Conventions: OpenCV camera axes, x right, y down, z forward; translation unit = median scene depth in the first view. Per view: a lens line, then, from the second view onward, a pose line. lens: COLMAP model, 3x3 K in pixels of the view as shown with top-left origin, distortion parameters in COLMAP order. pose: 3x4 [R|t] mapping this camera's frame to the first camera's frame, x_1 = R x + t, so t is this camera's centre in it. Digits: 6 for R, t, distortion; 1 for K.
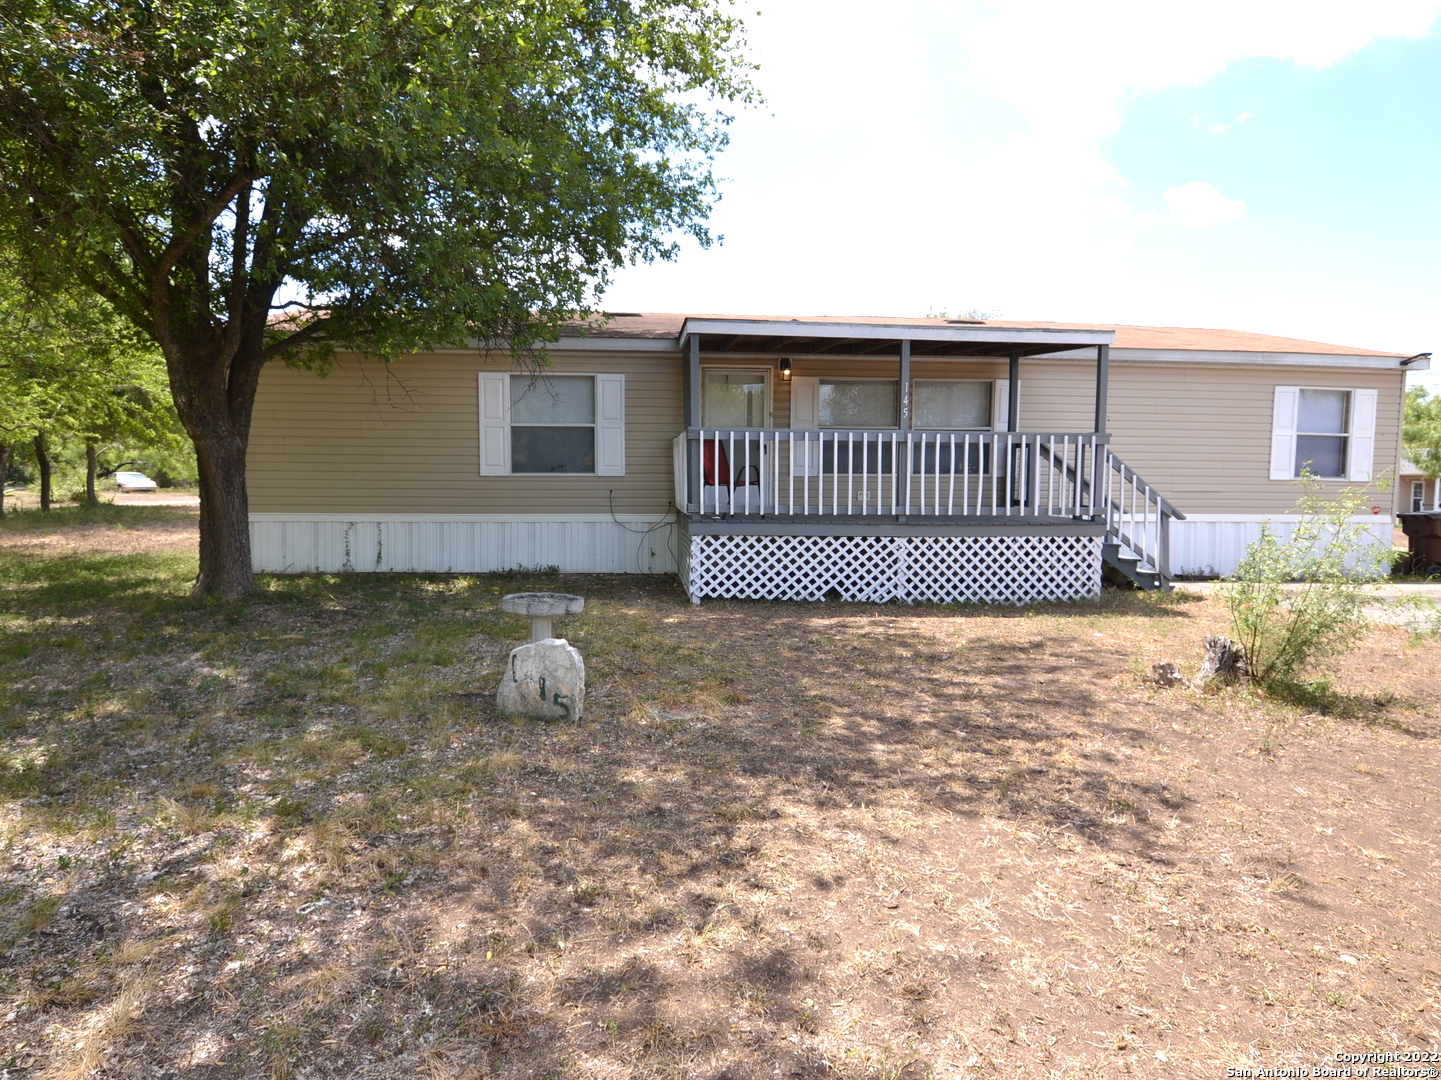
lens RADIAL K [[805.1, 0, 720.5], [0, 805.1, 540.0], [0, 0, 1]] dist [0.004716, -0.020006]
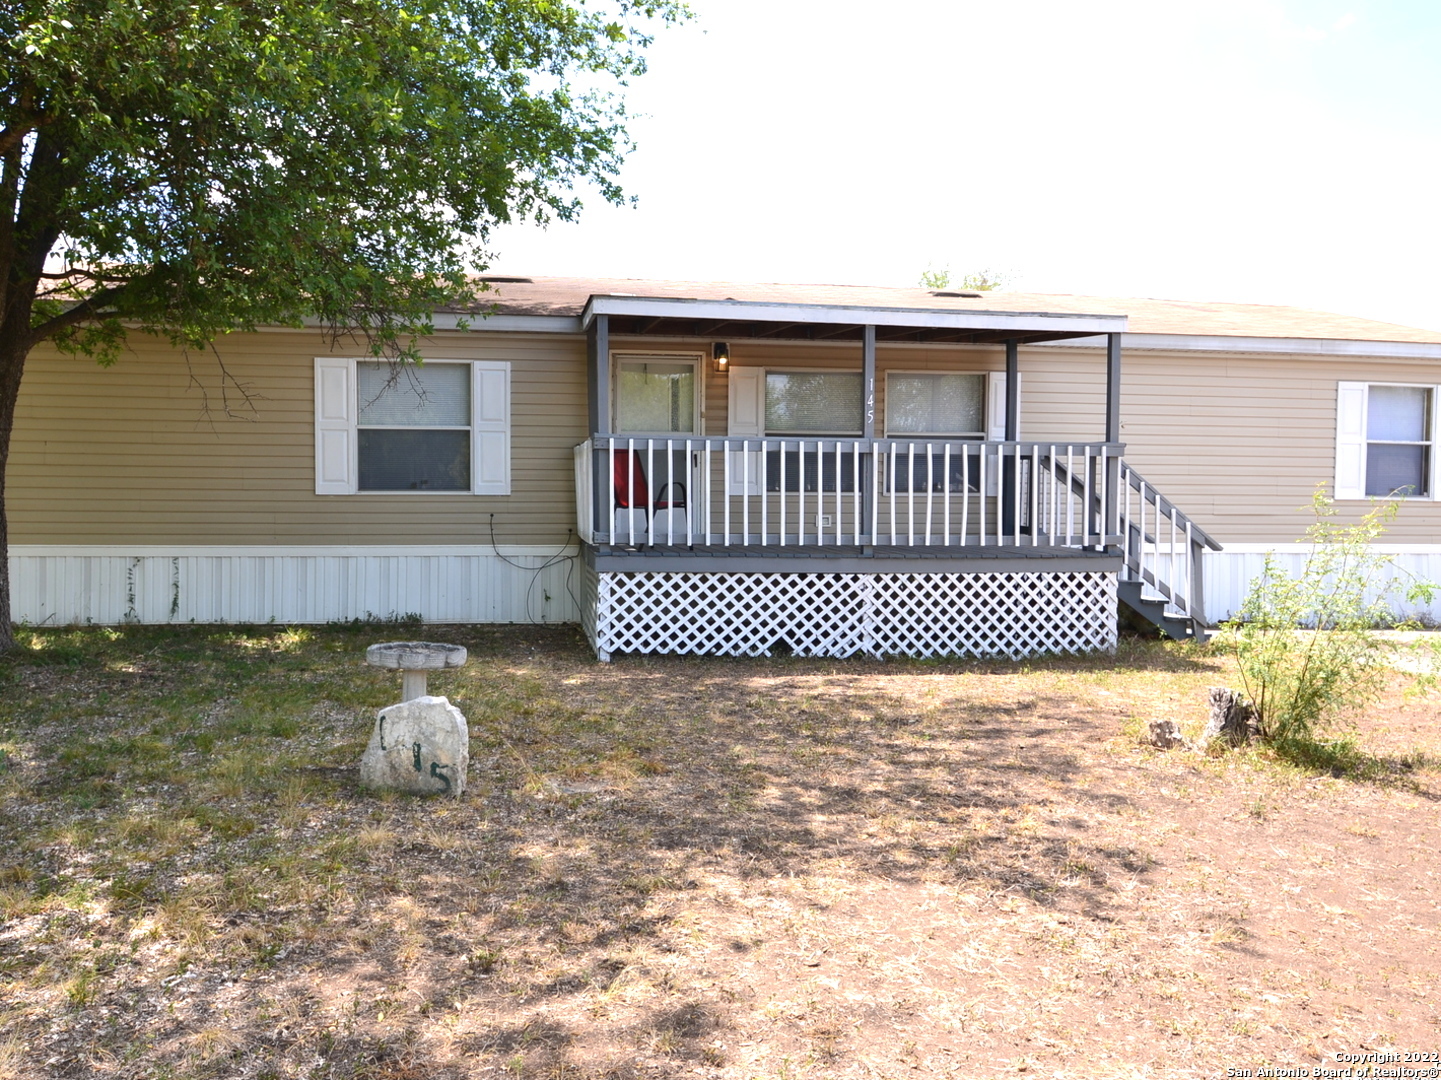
lens RADIAL K [[1274.9, 0, 720.5], [0, 1274.9, 540.0], [0, 0, 1]] dist [-0.002337, -0.004218]
pose [[0.998332, -0.002173, 0.057699, 0.010373], [0.004197, 0.999379, -0.034980, 0.006381], [-0.057587, 0.035164, 0.997721, -0.232988]]
